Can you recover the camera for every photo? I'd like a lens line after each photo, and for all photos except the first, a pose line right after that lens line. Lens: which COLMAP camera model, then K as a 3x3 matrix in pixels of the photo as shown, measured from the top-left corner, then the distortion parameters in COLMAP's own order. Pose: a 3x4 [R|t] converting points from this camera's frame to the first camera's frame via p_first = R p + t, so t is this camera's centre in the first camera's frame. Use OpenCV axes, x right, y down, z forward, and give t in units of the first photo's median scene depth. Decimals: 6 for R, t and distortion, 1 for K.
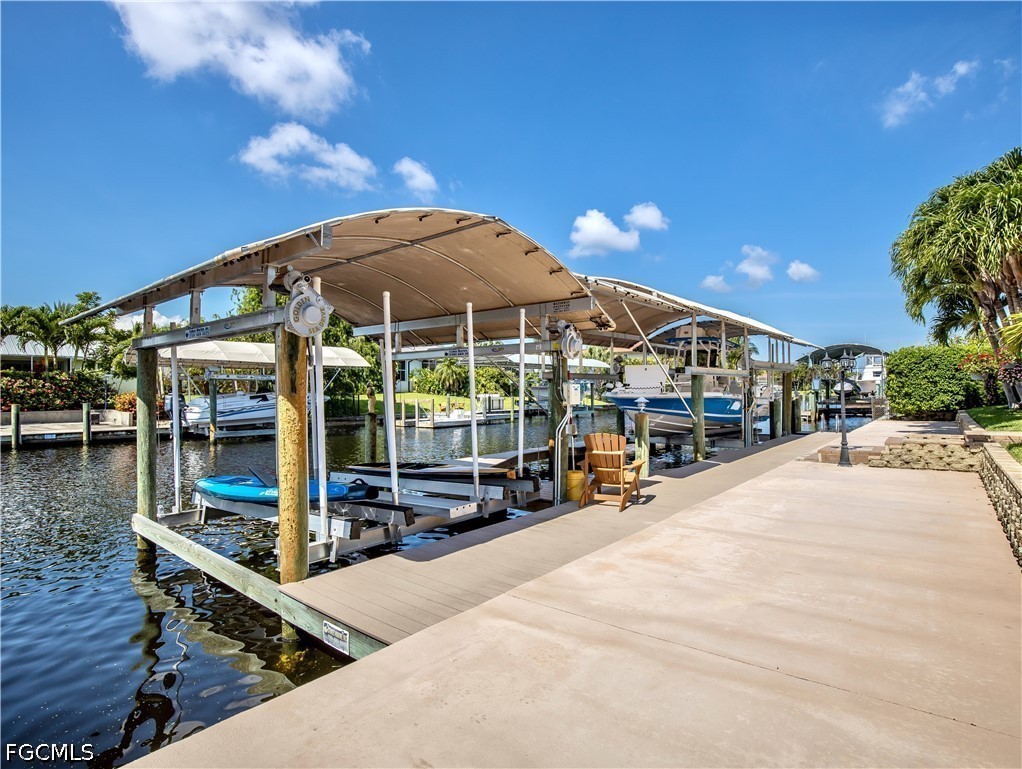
lens RADIAL K [[531.6, 0, 517.6], [0, 531.6, 382.0], [0, 0, 1]] dist [-0.027619, -0.000069]
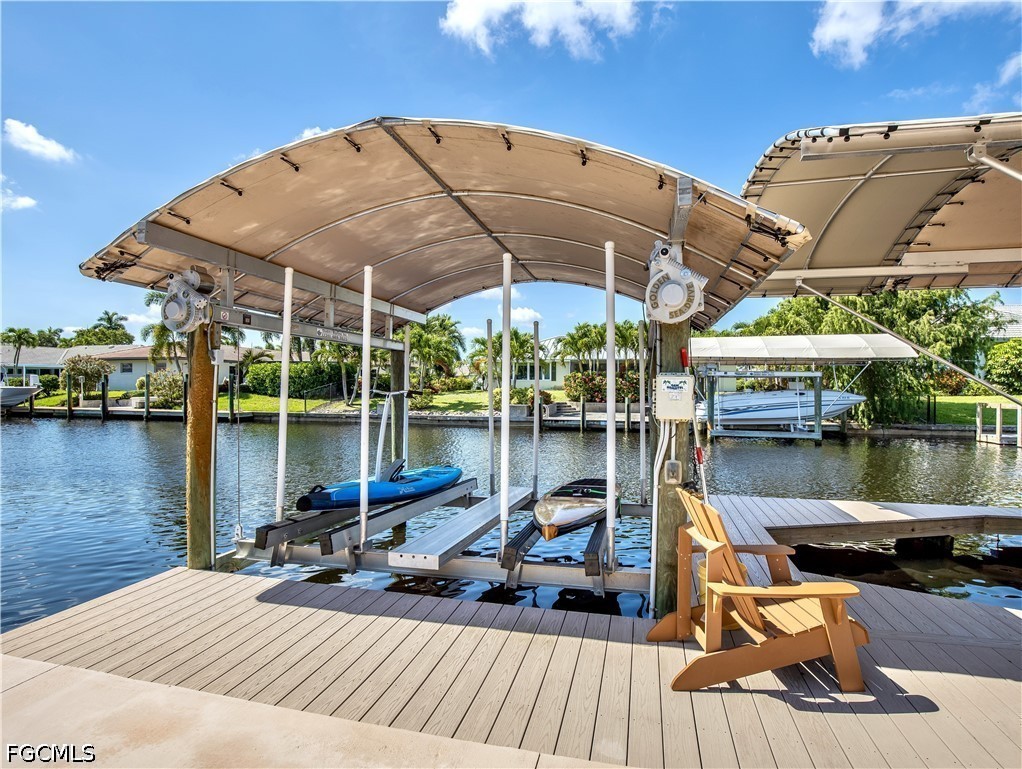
lens RADIAL K [[531.6, 0, 517.6], [0, 531.6, 382.0], [0, 0, 1]] dist [-0.027619, -0.000069]
pose [[0.436327, -0.002692, -0.899784, 0.130792], [0.003247, 0.999994, -0.001417, 0.005413], [0.899782, -0.002304, 0.436333, 0.206861]]
